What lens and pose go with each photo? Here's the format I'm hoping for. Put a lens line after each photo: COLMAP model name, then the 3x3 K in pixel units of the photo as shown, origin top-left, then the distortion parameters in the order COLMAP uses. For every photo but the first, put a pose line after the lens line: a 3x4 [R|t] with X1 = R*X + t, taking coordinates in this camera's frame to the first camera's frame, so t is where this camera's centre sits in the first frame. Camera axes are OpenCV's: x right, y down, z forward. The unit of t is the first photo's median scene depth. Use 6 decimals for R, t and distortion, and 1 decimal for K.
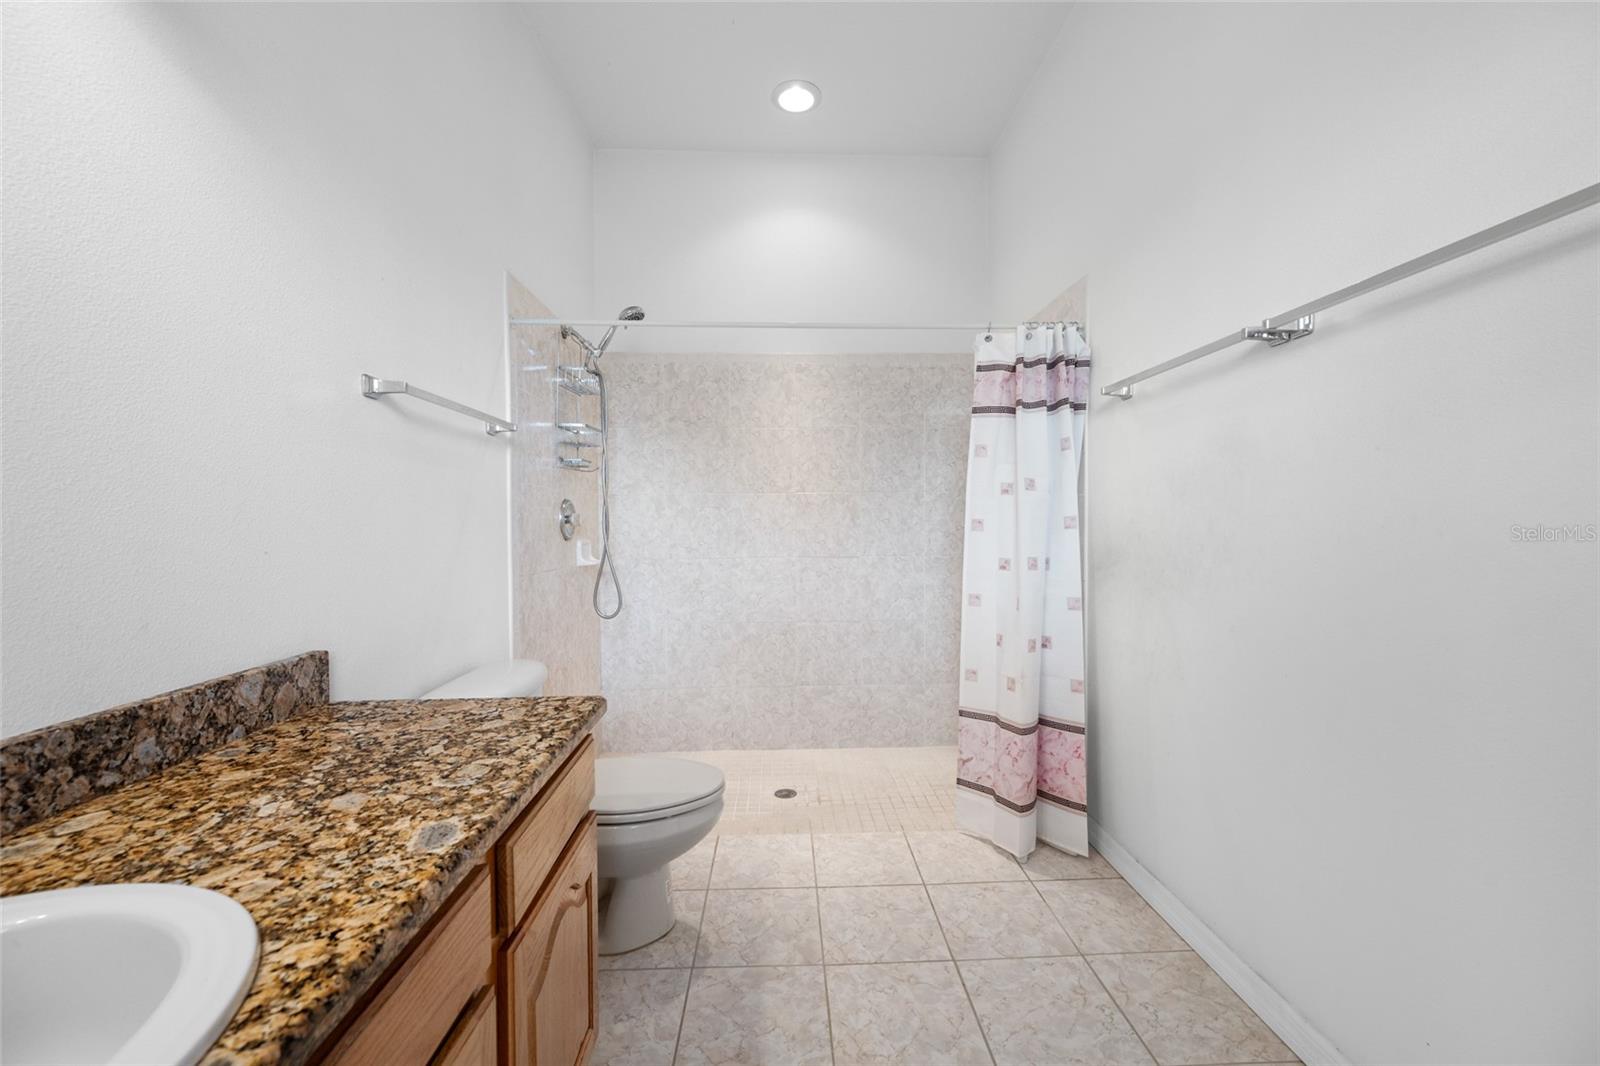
lens RADIAL K [[631.1, 0, 791.9], [0, 631.1, 534.6], [0, 0, 1]] dist [-0.001169, -0.000209]
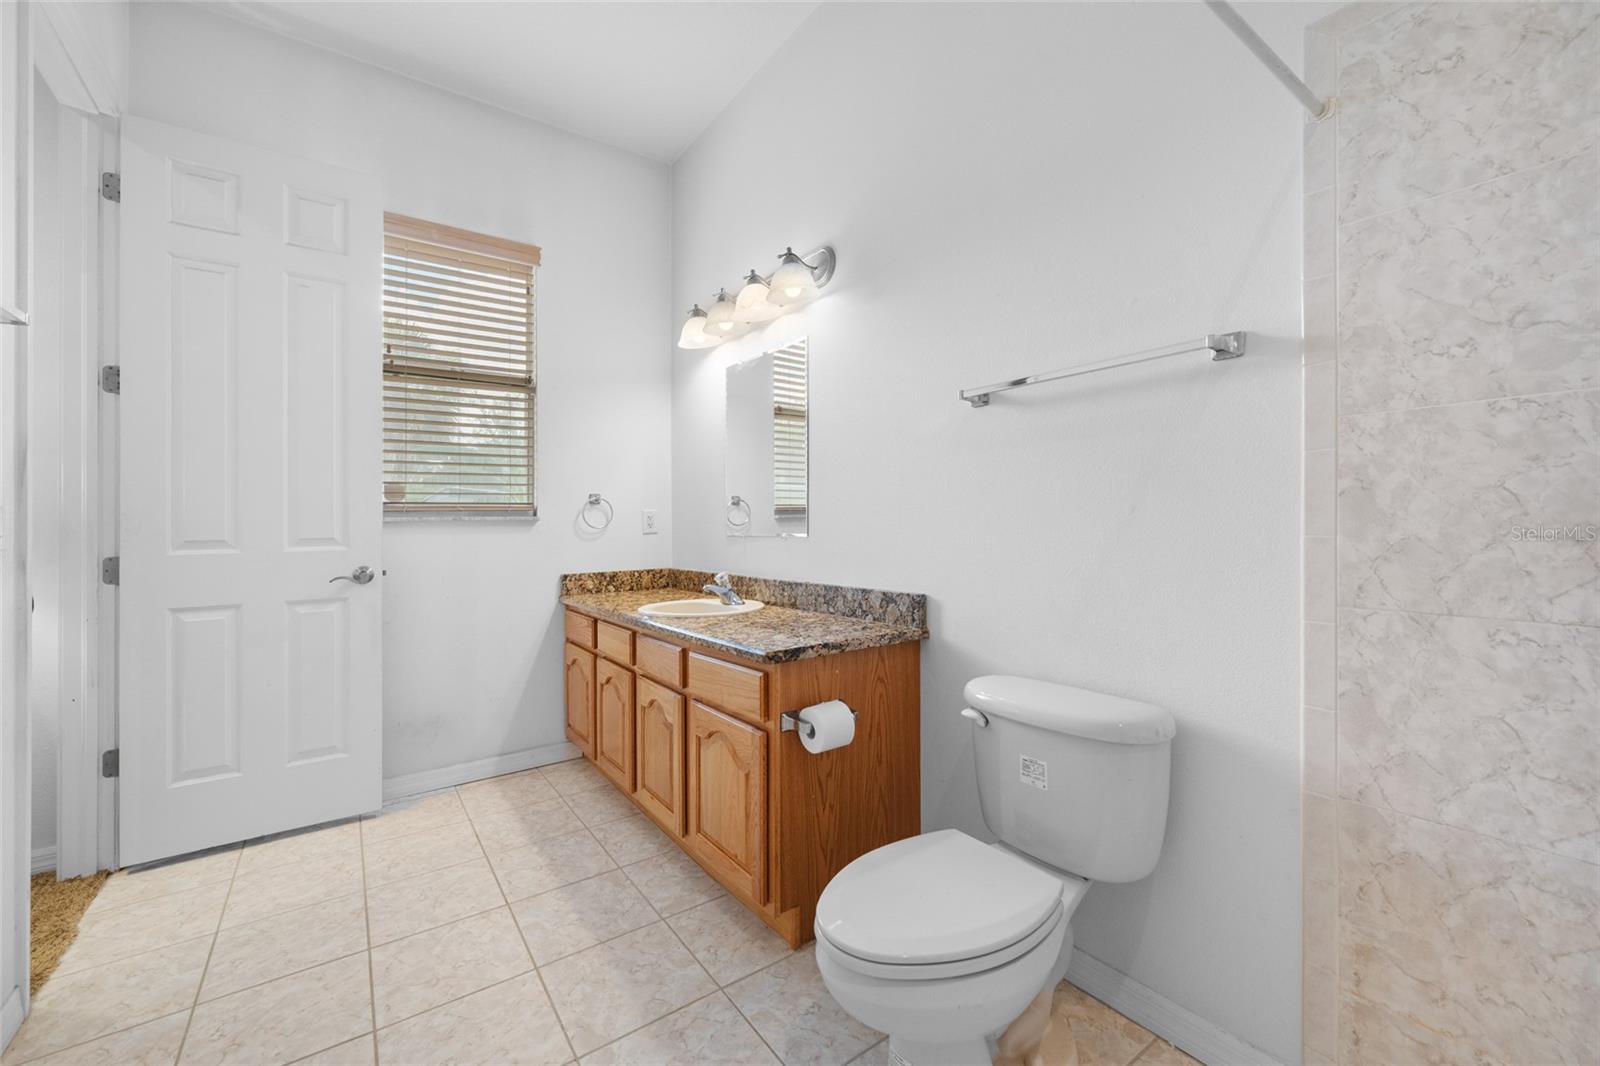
lens RADIAL K [[651.8, 0, 779.1], [0, 651.8, 512.9], [0, 0, 1]] dist [0.000885, -0.000010]
pose [[-0.840417, 0.011211, -0.541824, 0.205232], [0.009989, 0.999937, 0.005196, -0.013201], [0.541847, -0.001045, -0.840476, 1.106027]]
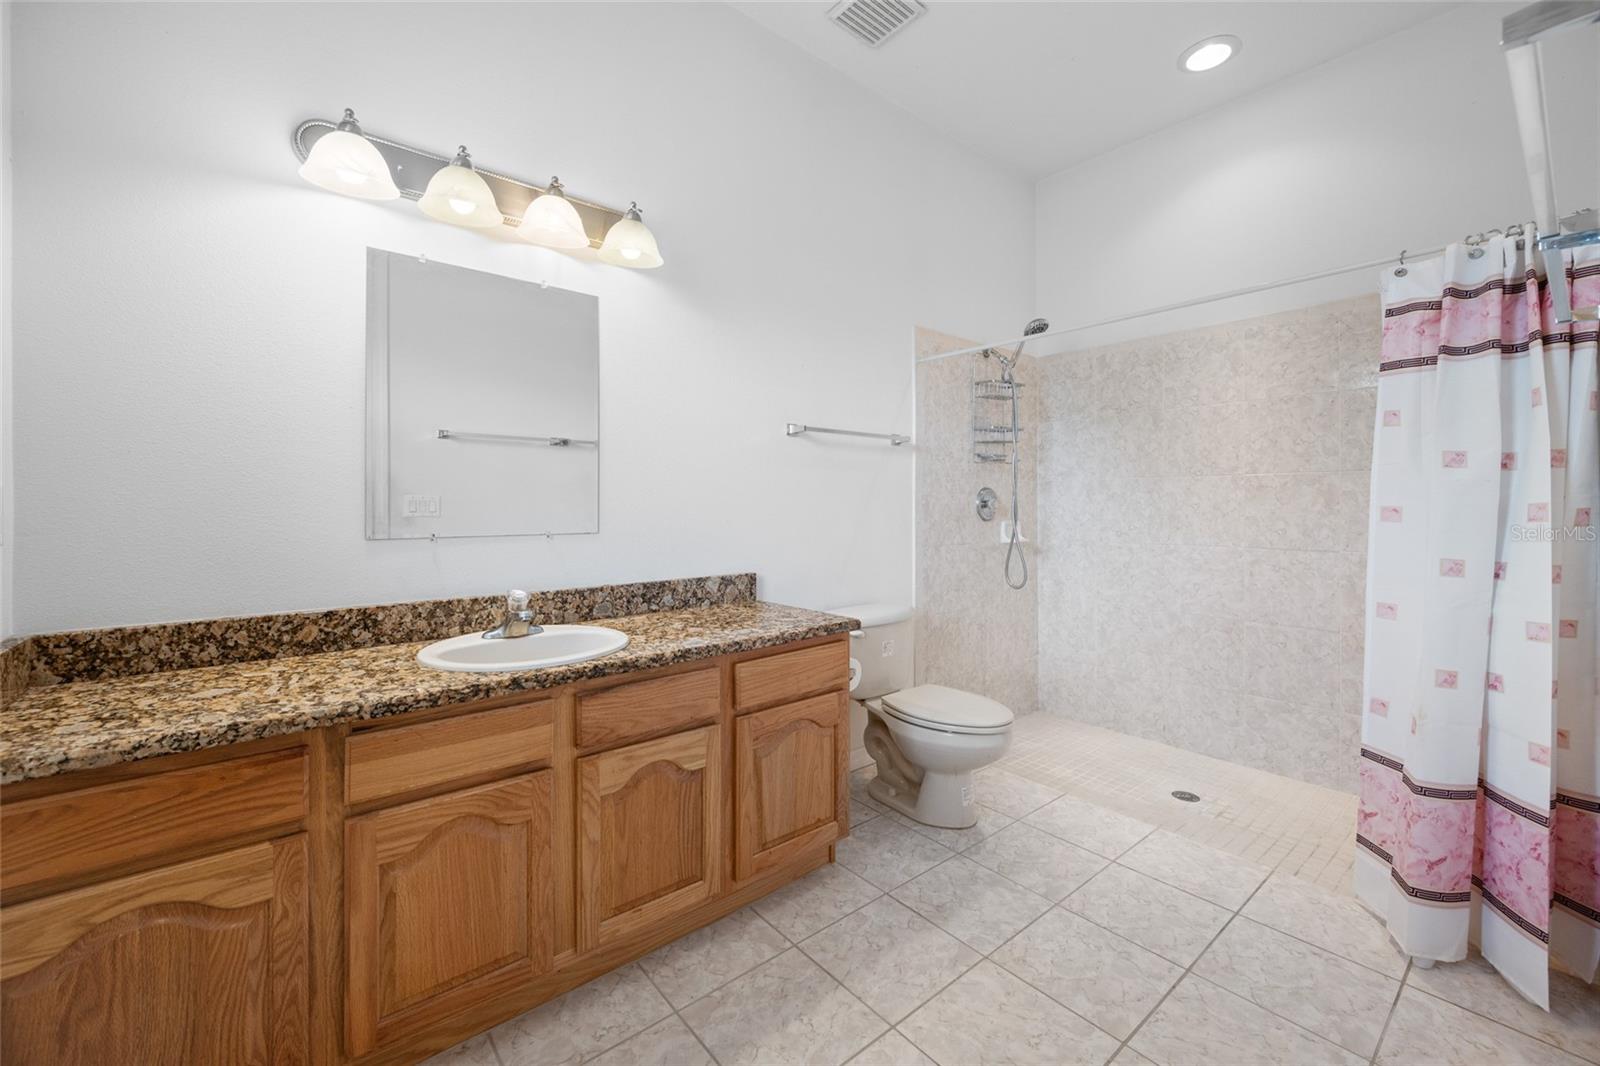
lens RADIAL K [[636.4, 0, 818.3], [0, 636.4, 507.9], [0, 0, 1]] dist [0.000045, -0.000076]
pose [[0.625764, 0.009356, -0.779957, 0.460706], [-0.019878, 0.999795, -0.003955, -0.005643], [0.779760, 0.017979, 0.625821, -0.034650]]
